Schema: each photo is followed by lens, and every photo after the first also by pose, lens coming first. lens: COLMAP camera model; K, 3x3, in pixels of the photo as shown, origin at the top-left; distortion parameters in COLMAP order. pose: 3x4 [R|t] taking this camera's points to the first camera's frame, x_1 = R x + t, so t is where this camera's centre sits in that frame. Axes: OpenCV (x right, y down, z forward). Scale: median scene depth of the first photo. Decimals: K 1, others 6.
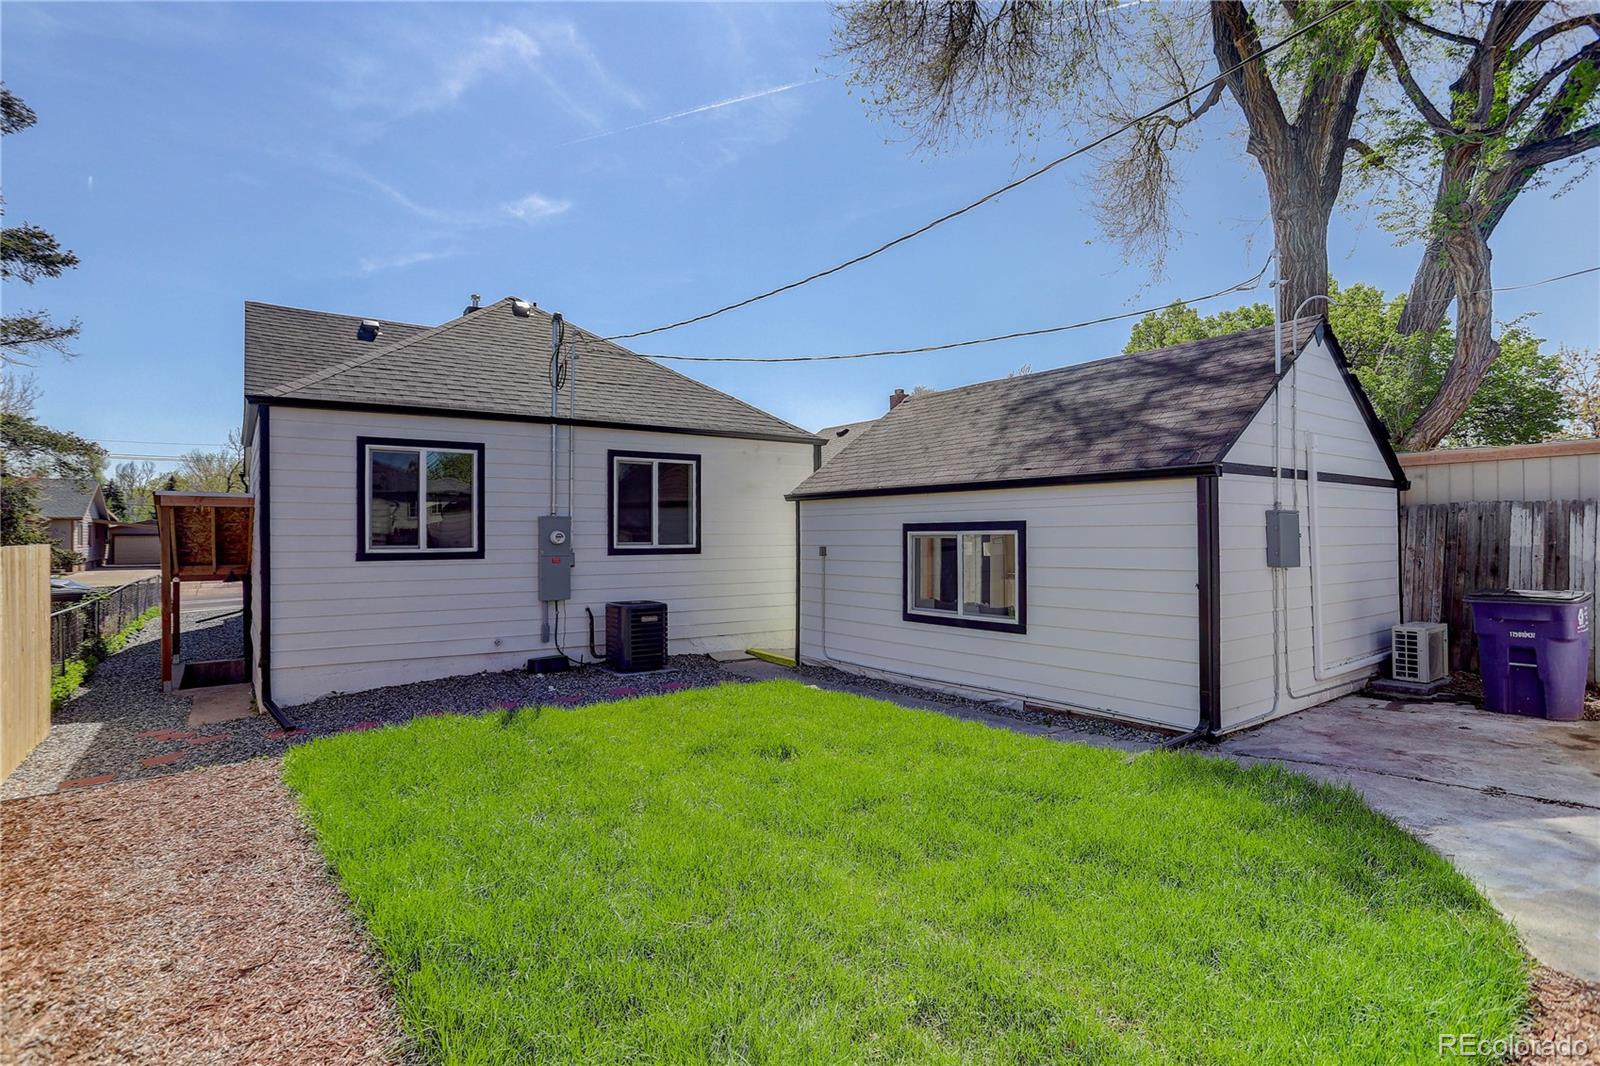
lens RADIAL K [[787.0, 0, 795.4], [0, 787.0, 528.5], [0, 0, 1]] dist [-0.024860, 0.000520]
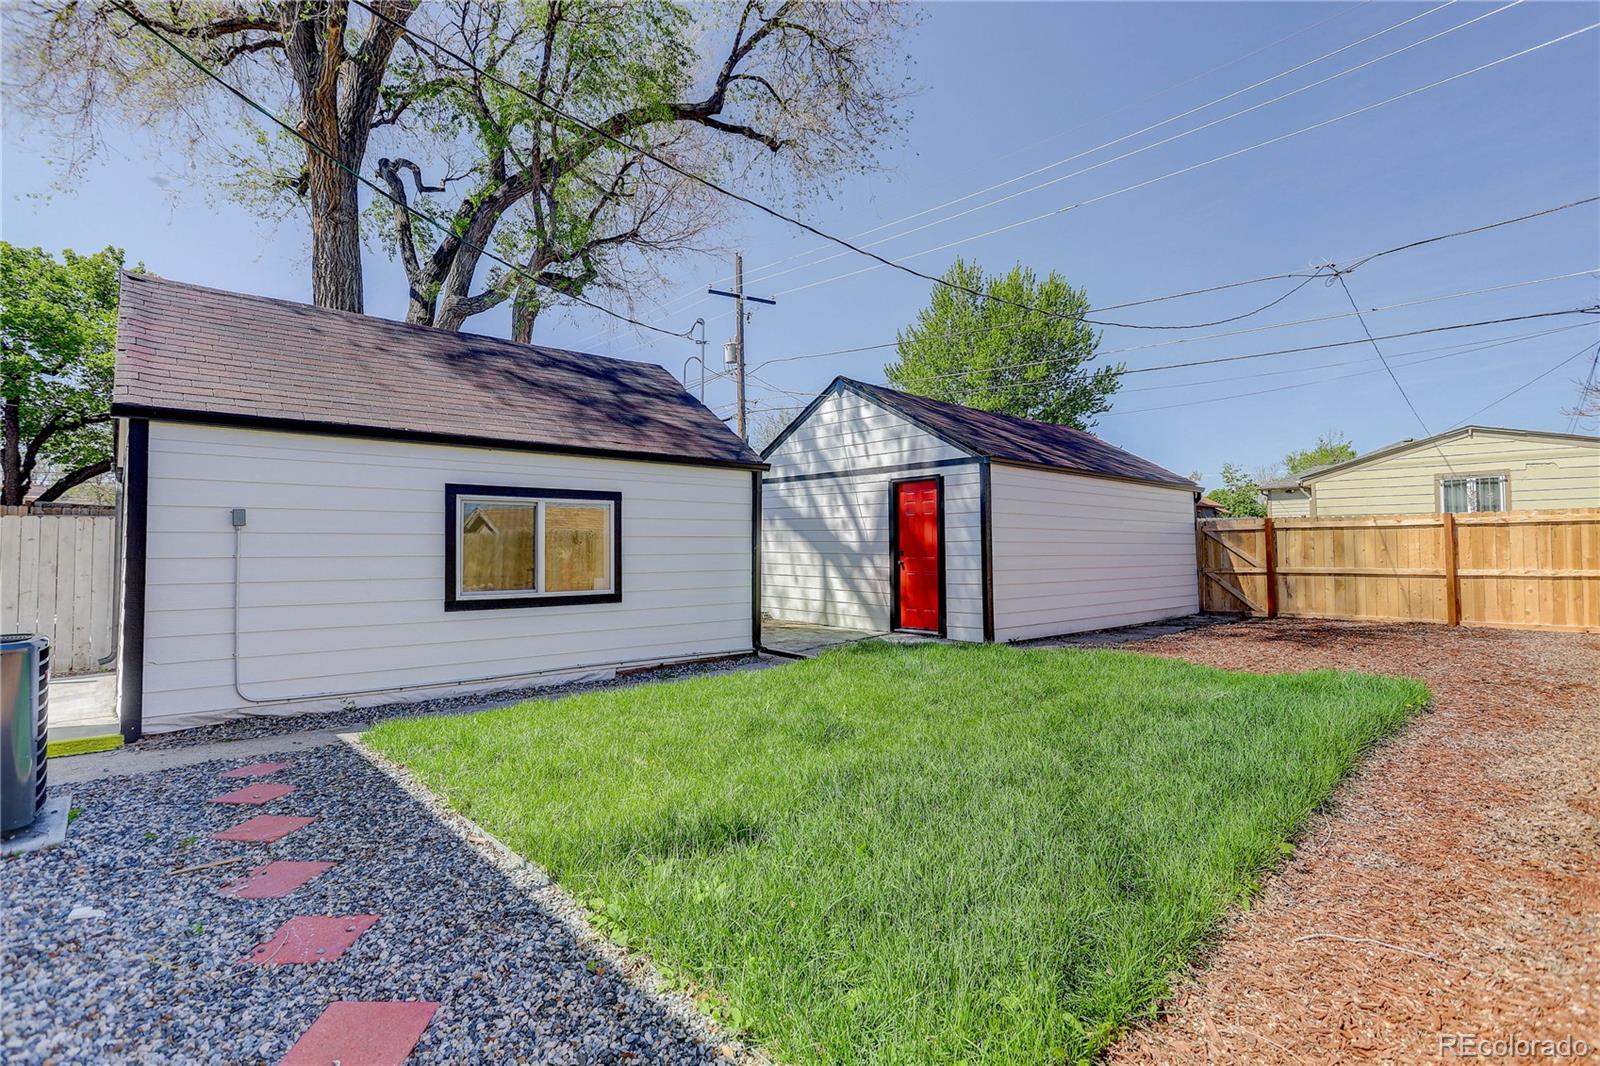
lens RADIAL K [[787.0, 0, 795.4], [0, 787.0, 528.5], [0, 0, 1]] dist [-0.024860, 0.000520]
pose [[-0.091507, 0.035636, 0.995167, -0.854495], [-0.004236, 0.999337, -0.036175, 0.083488], [-0.995795, -0.007526, -0.091296, 0.974698]]
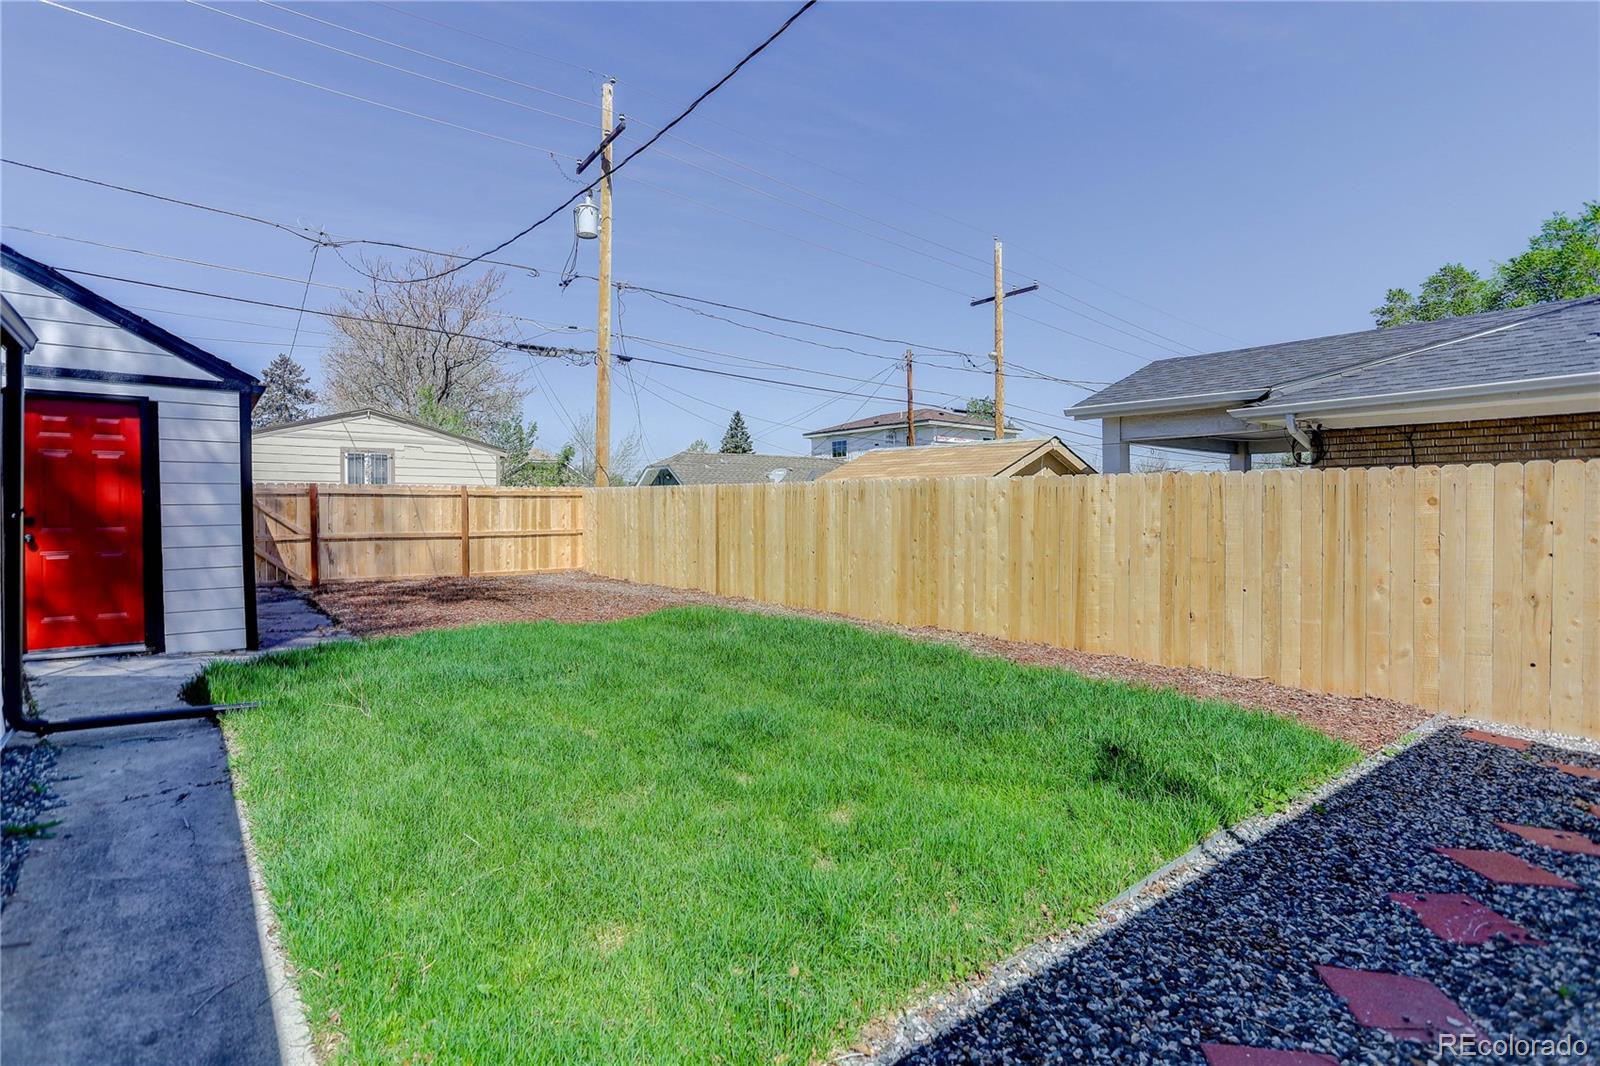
lens RADIAL K [[787.0, 0, 795.4], [0, 787.0, 528.5], [0, 0, 1]] dist [-0.024860, 0.000520]
pose [[-0.999649, 0.004997, -0.025999, -0.121409], [0.004671, 0.999910, 0.012606, 0.074200], [0.026059, 0.012481, -0.999582, 1.534005]]
